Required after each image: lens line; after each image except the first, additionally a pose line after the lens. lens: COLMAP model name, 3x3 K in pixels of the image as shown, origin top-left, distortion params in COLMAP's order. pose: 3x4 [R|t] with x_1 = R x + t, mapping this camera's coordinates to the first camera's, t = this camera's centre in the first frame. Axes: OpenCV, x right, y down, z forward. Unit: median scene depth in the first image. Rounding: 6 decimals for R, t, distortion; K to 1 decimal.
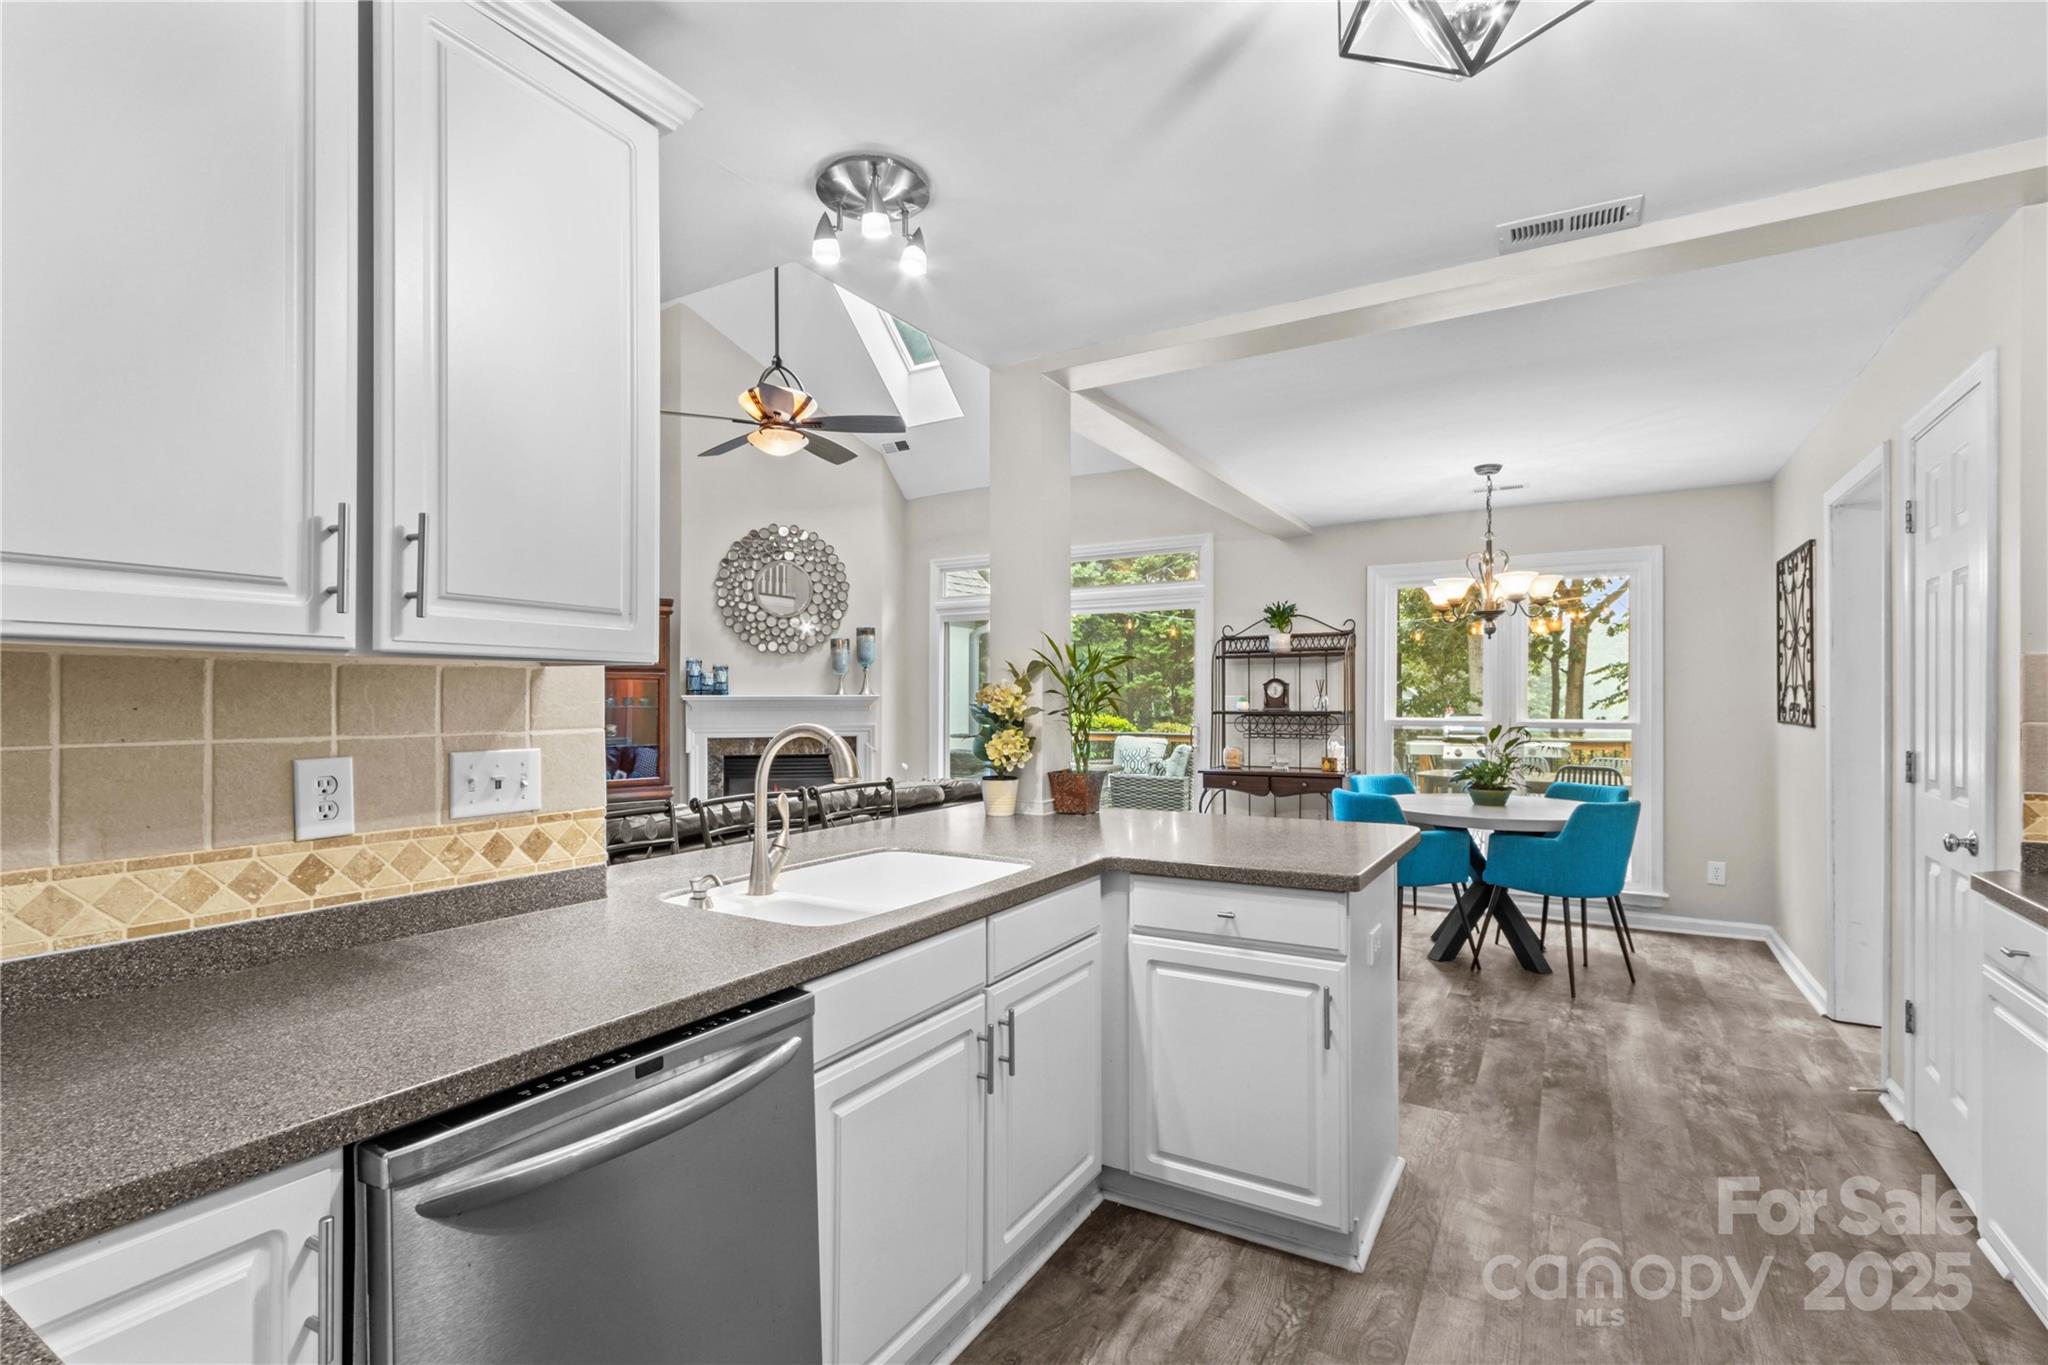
lens RADIAL K [[954.4, 0, 1017.0], [0, 954.4, 695.1], [0, 0, 1]] dist [0.000559, -0.000622]
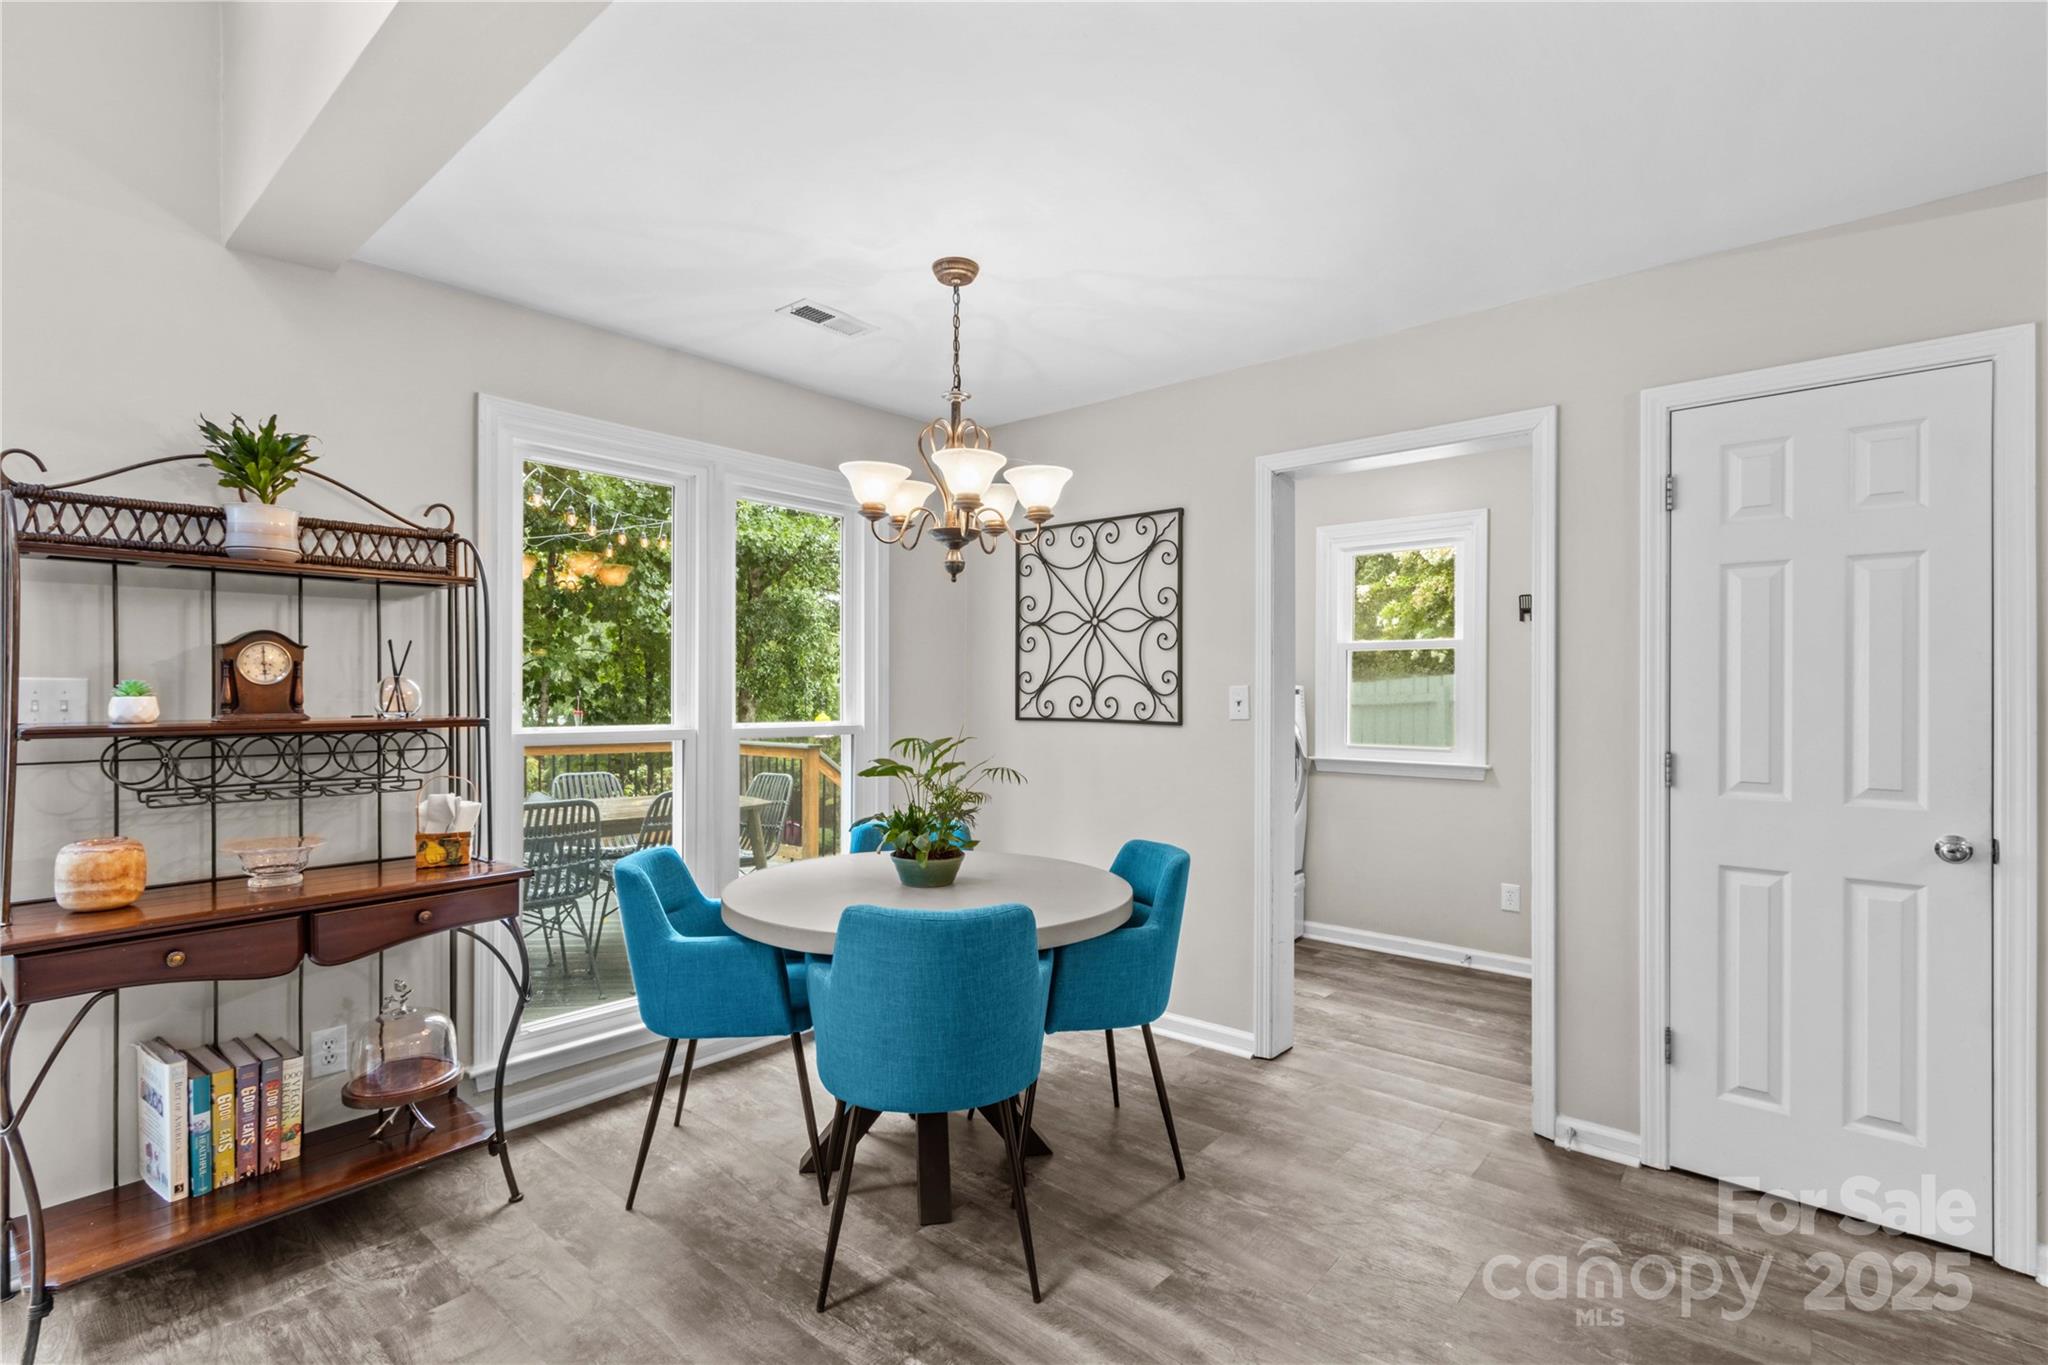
lens RADIAL K [[954.4, 0, 1017.0], [0, 954.4, 695.1], [0, 0, 1]] dist [0.000559, -0.000622]
pose [[0.172794, -0.002497, 0.984955, -0.030572], [-0.008176, 0.999959, 0.003969, 0.002778], [-0.984924, -0.008739, 0.172767, 0.665587]]
